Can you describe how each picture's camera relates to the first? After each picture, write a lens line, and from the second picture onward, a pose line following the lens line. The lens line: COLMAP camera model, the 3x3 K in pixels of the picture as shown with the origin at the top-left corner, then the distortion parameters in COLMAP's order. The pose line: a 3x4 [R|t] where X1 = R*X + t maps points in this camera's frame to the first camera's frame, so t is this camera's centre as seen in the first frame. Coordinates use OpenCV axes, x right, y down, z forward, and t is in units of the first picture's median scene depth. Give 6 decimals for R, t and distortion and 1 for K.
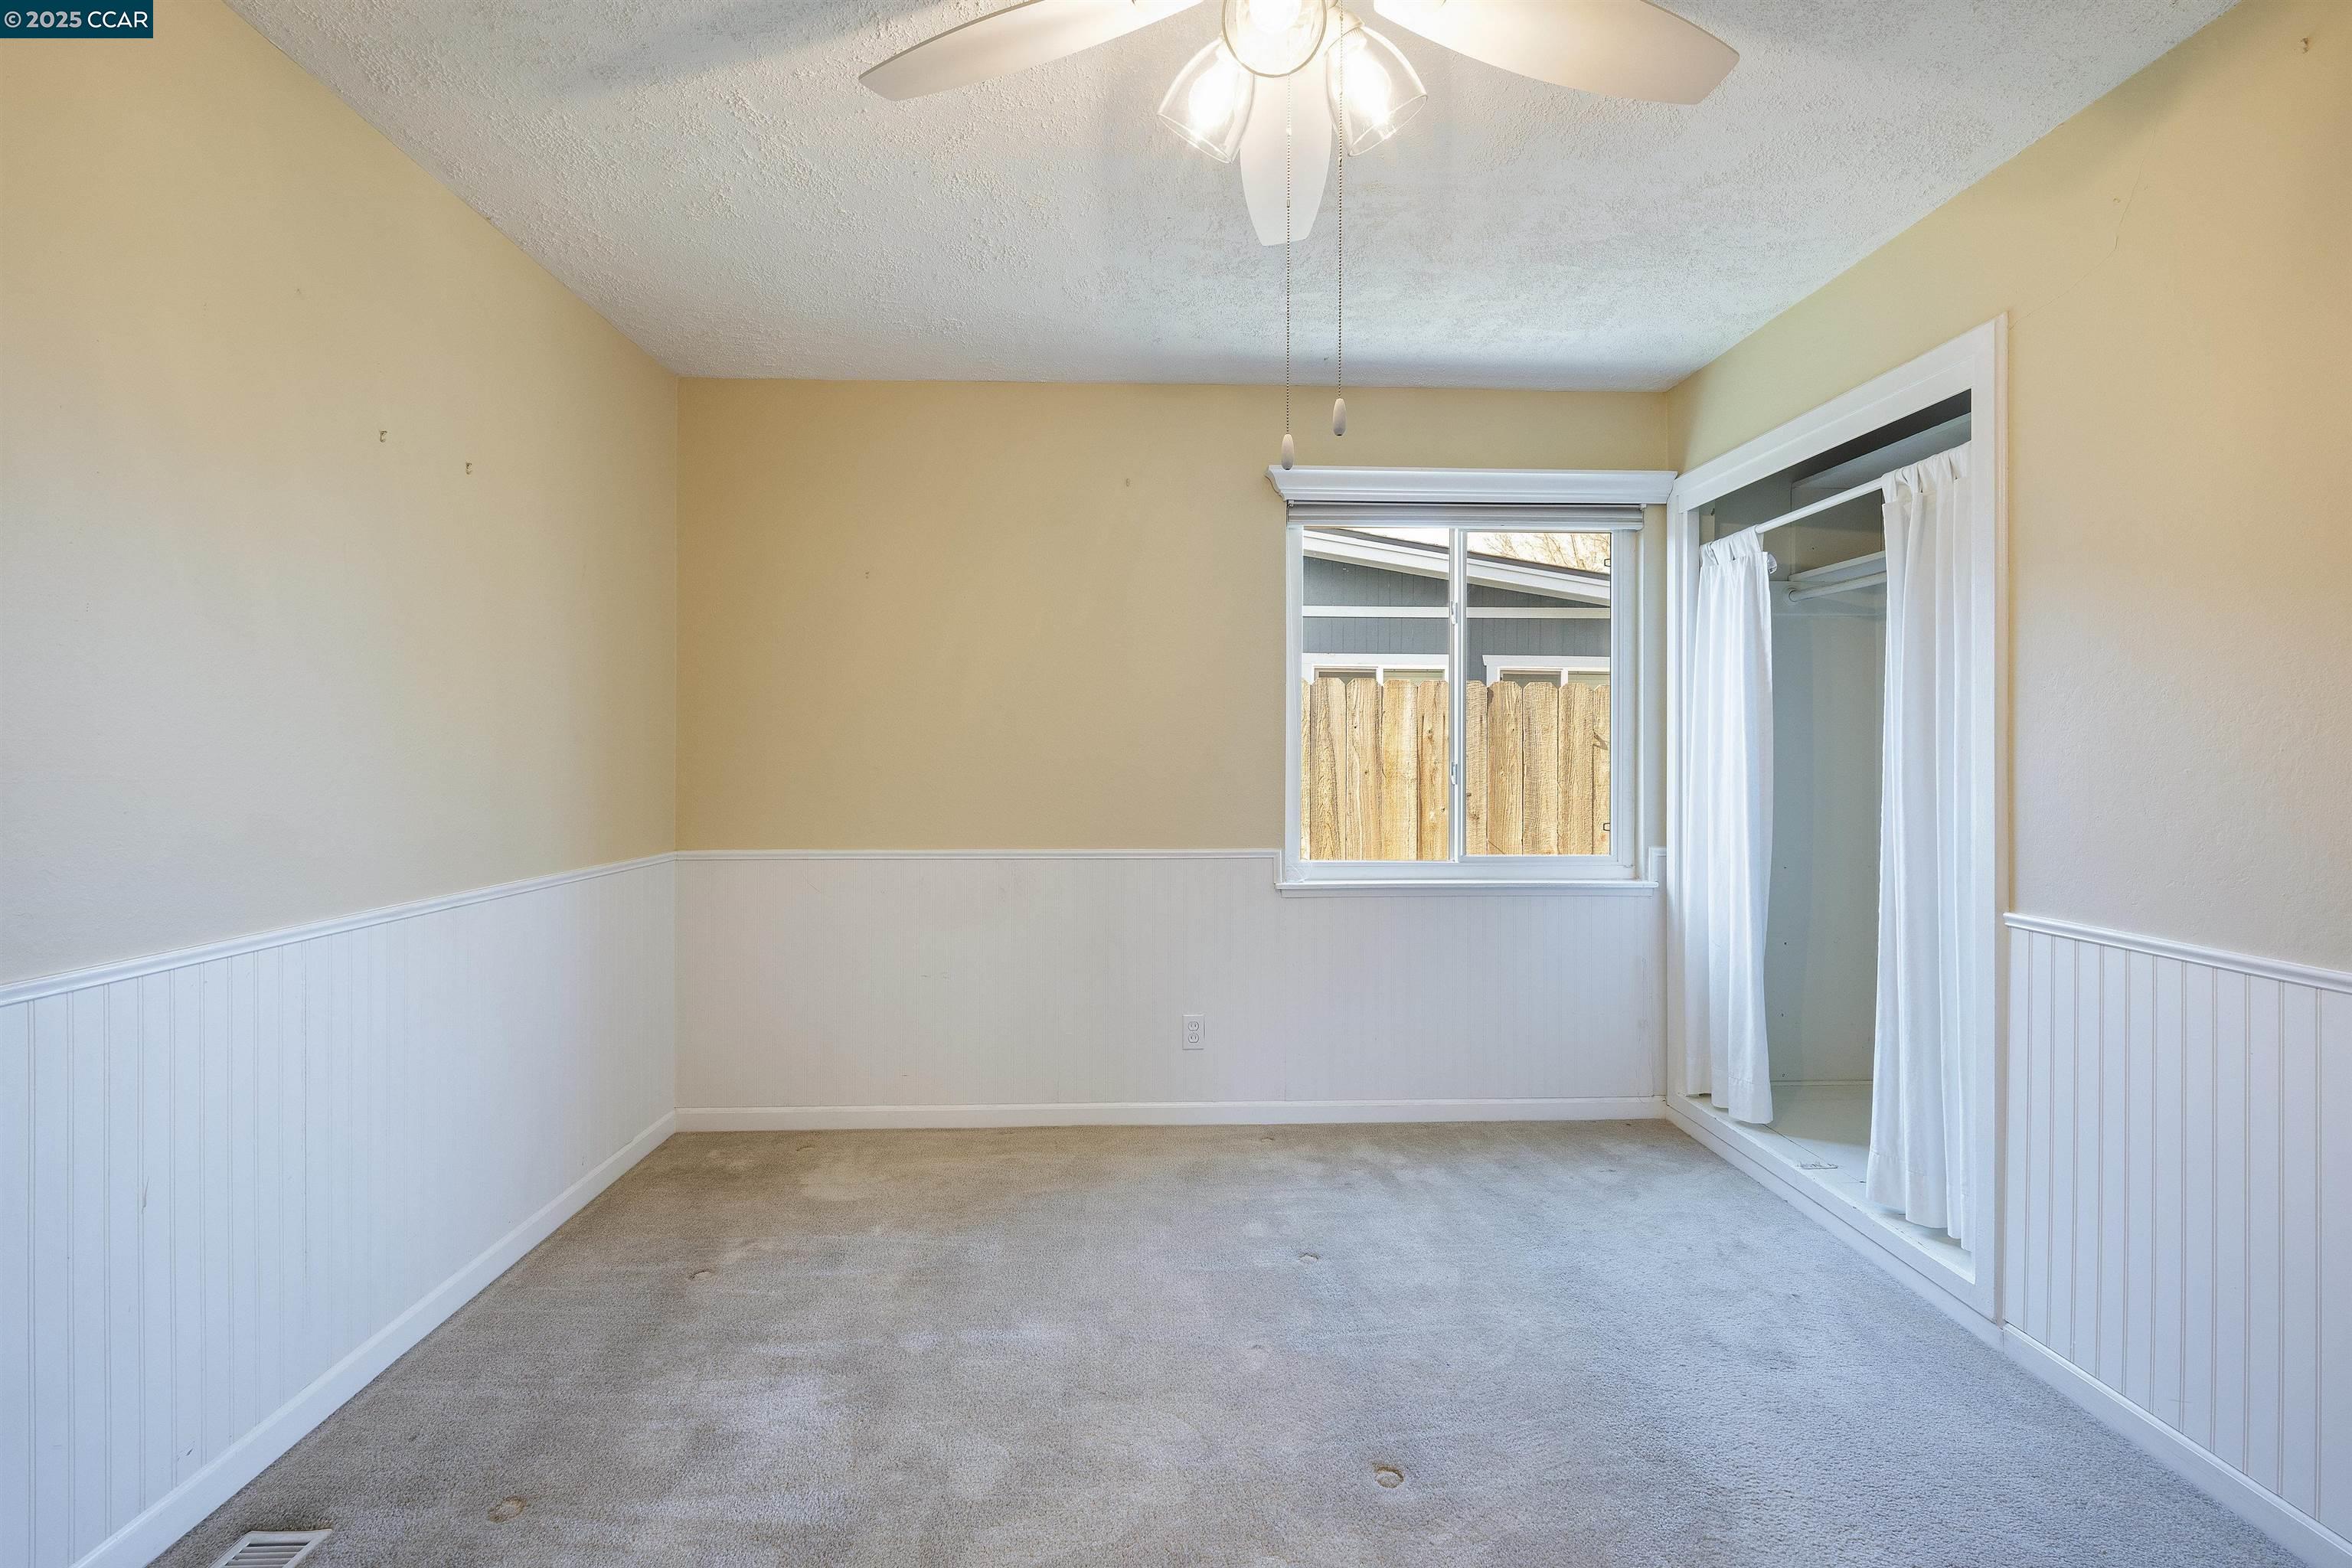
lens RADIAL K [[1046.1, 0, 1176.2], [0, 1046.1, 758.8], [0, 0, 1]] dist [-0.001400, 0.001341]
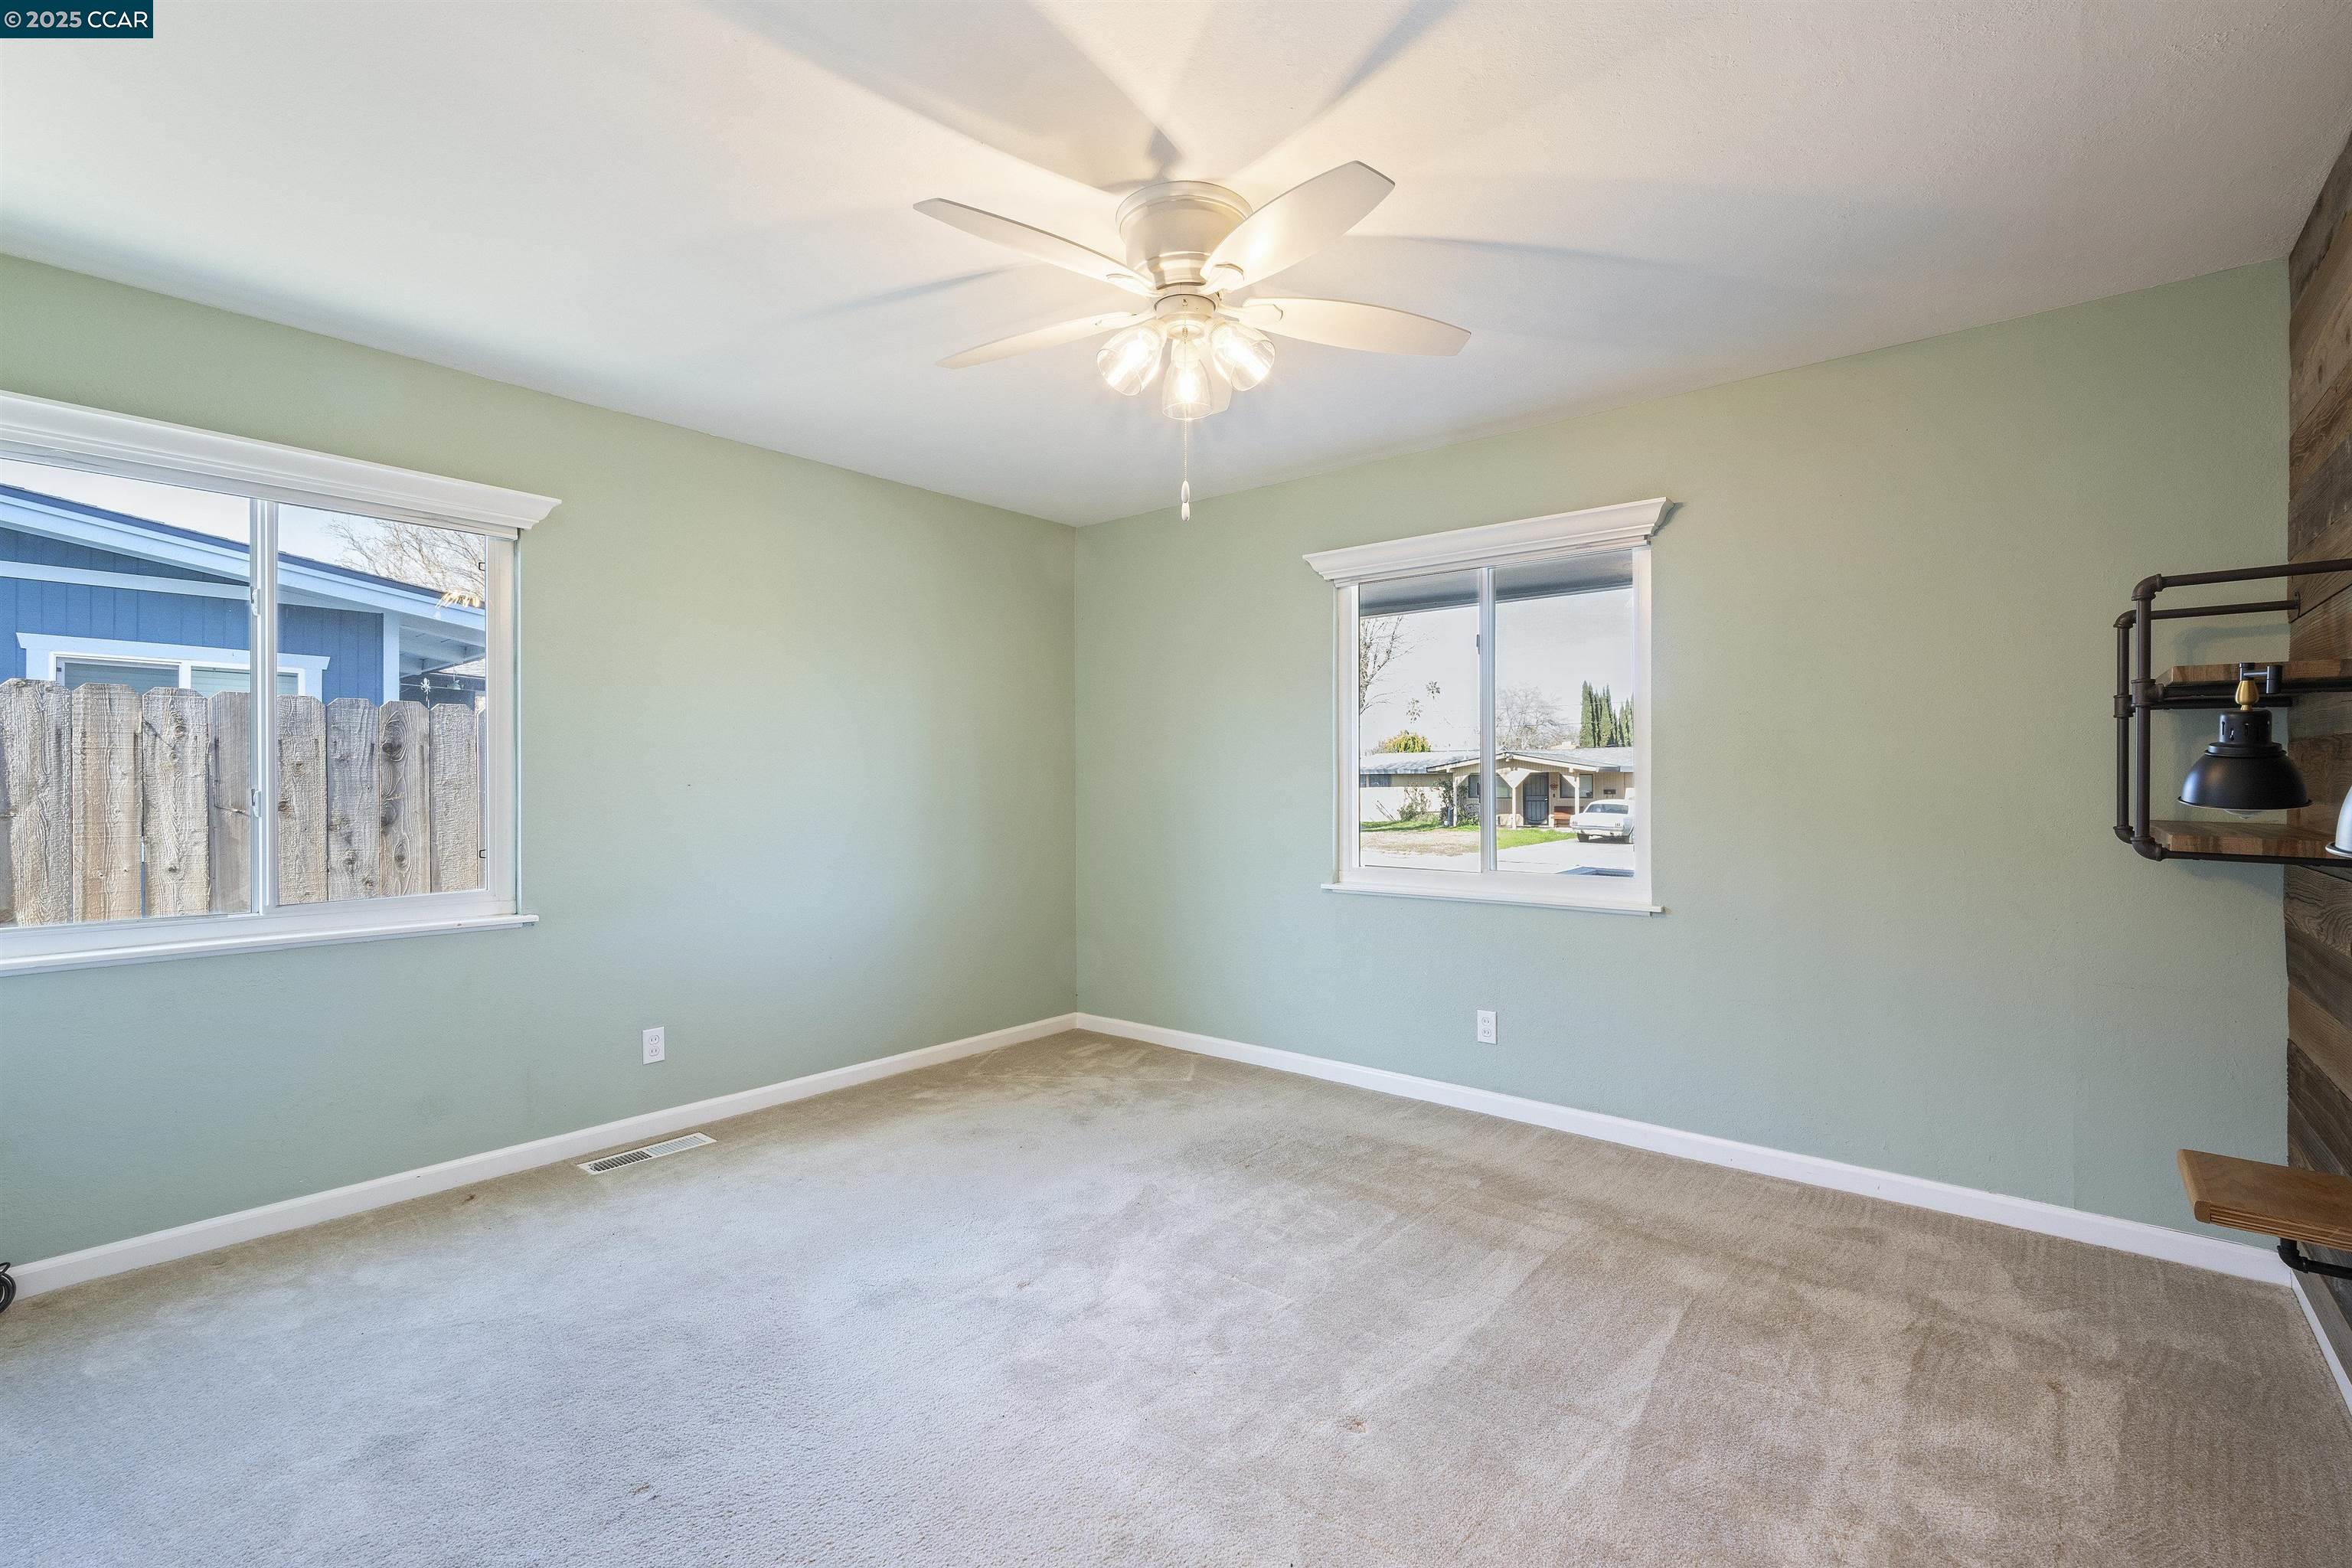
lens RADIAL K [[1046.1, 0, 1176.0], [0, 1046.1, 782.6], [0, 0, 1]] dist [-0.001400, 0.001341]
pose [[0.666440, -0.003728, 0.745549, 0.833127], [0.004141, 0.999991, 0.001299, 0.001433], [-0.745547, 0.002222, 0.666449, -0.030754]]
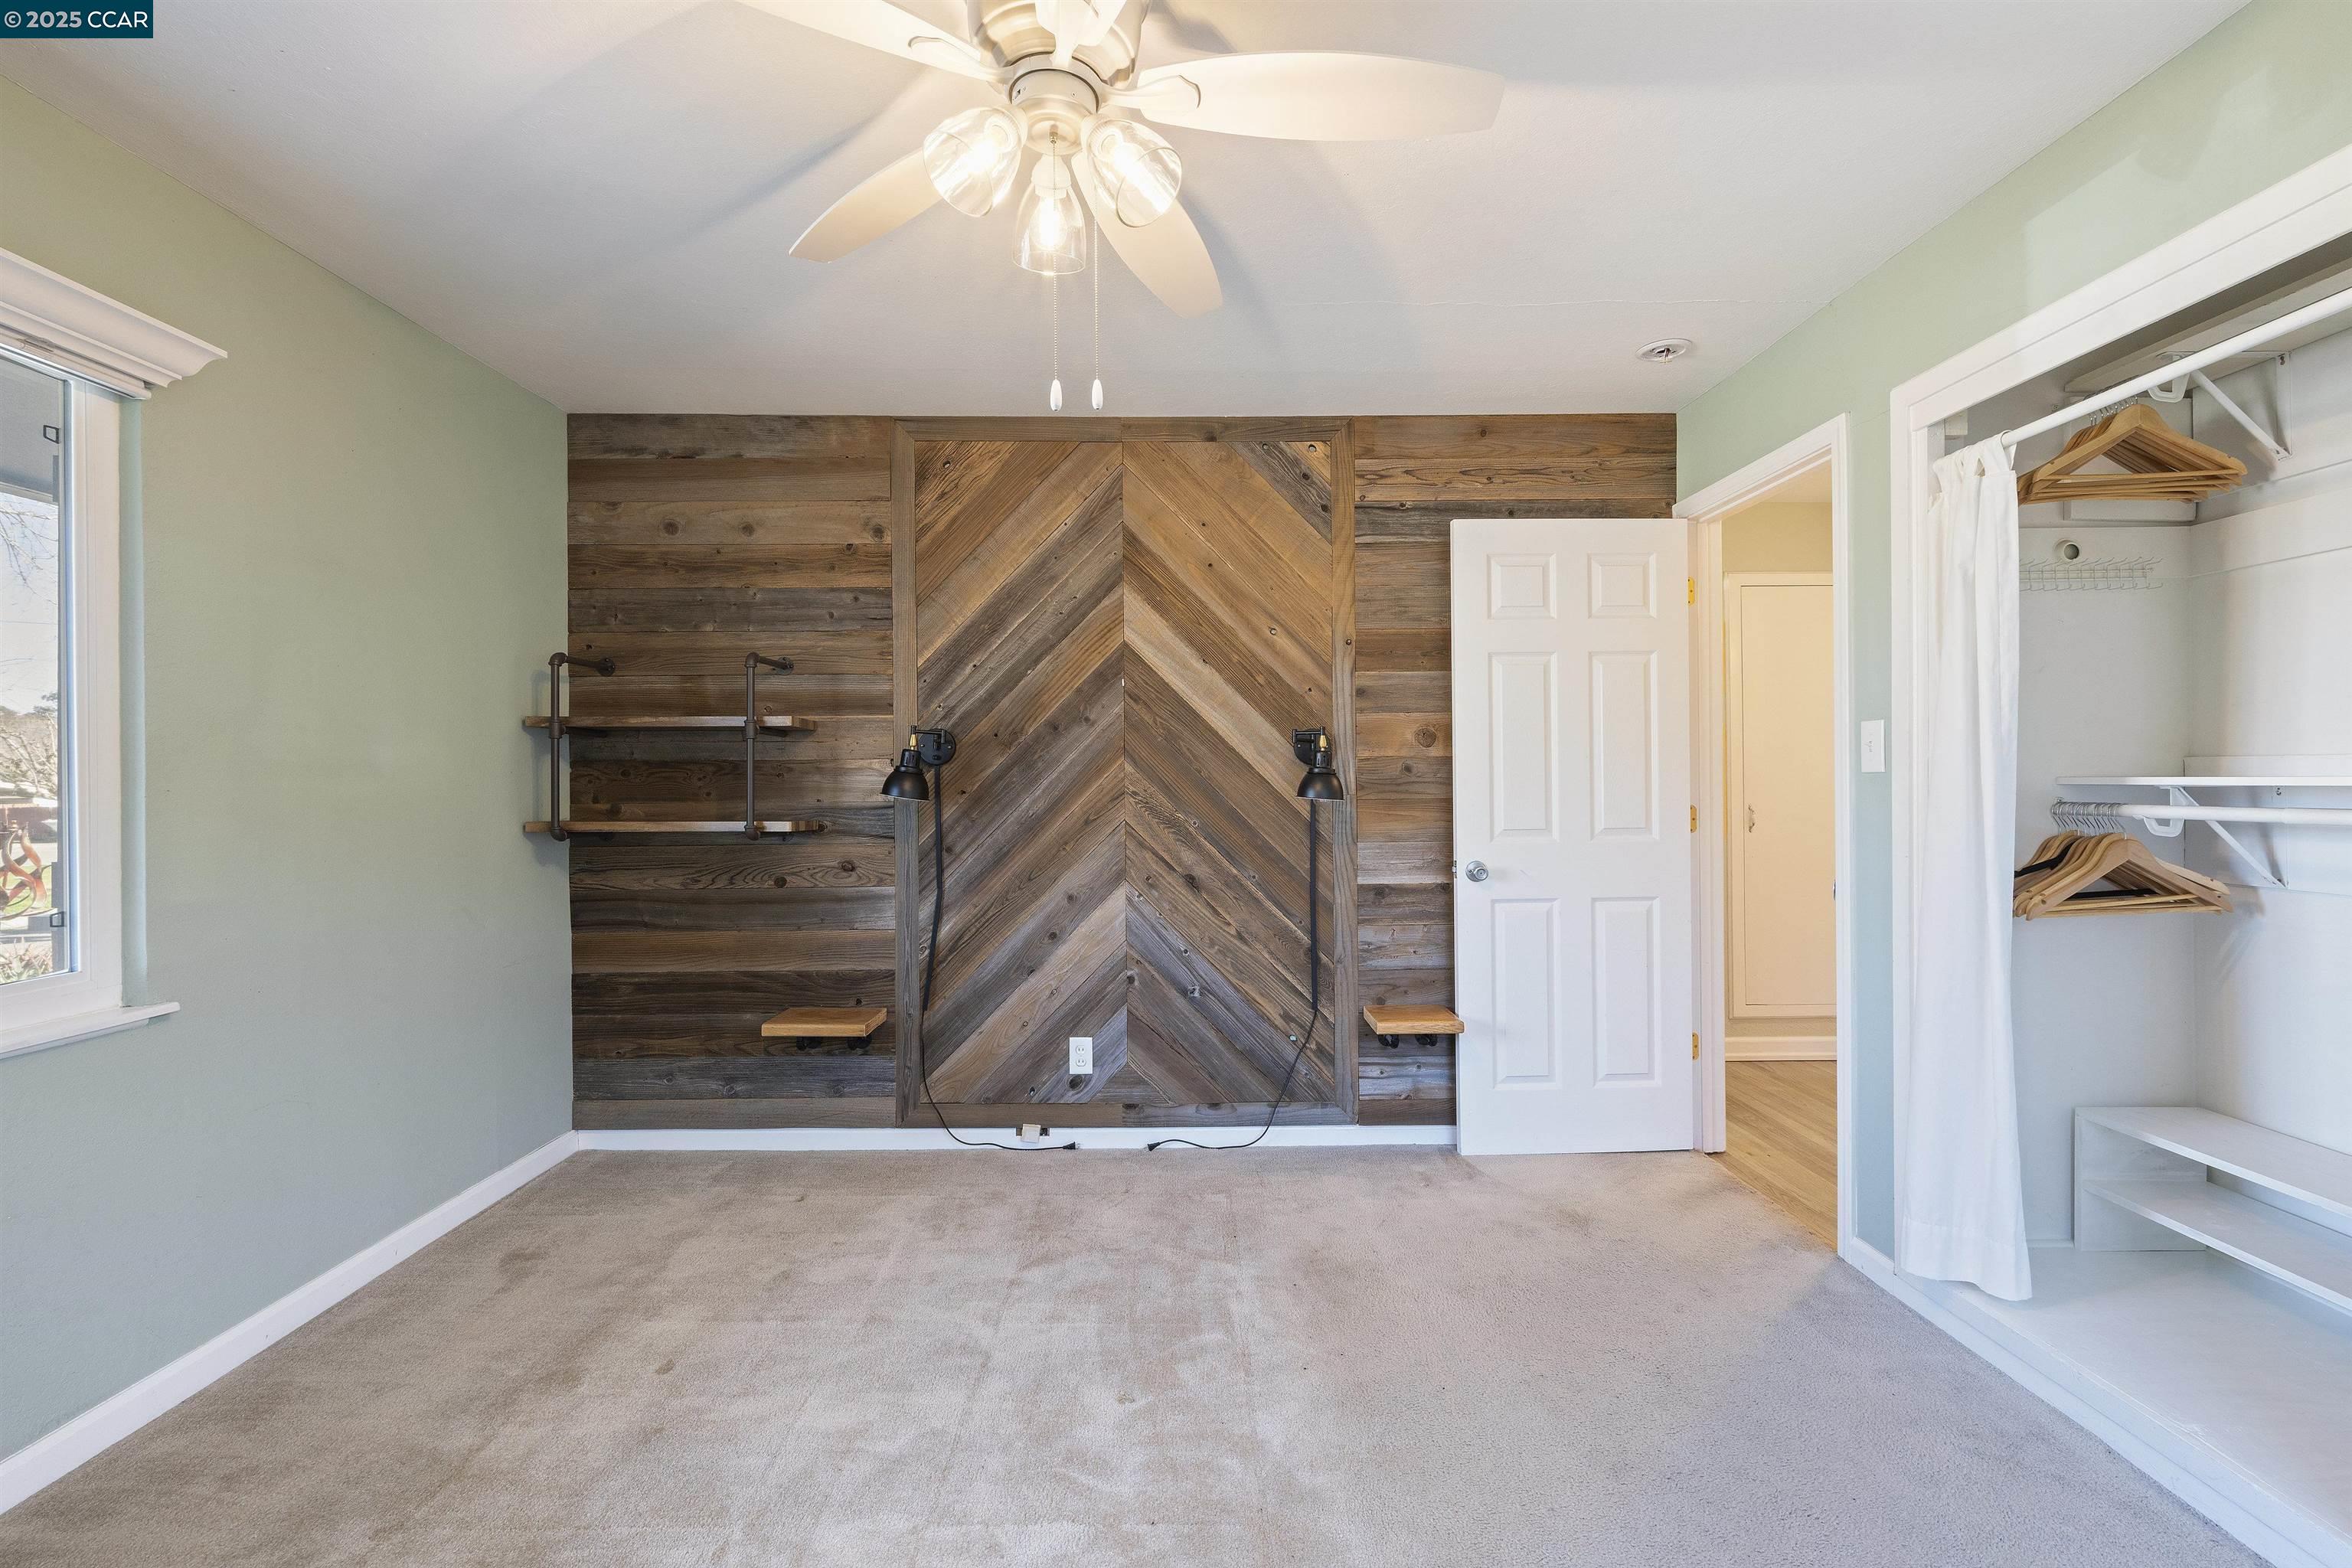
lens RADIAL K [[1046.1, 0, 1175.0], [0, 1046.1, 776.5], [0, 0, 1]] dist [-0.001400, 0.001341]
pose [[-0.999735, 0.007106, 0.021887, 1.304143], [0.007146, 0.999973, 0.001752, -0.006506], [-0.021874, 0.001908, -0.999759, 0.923817]]
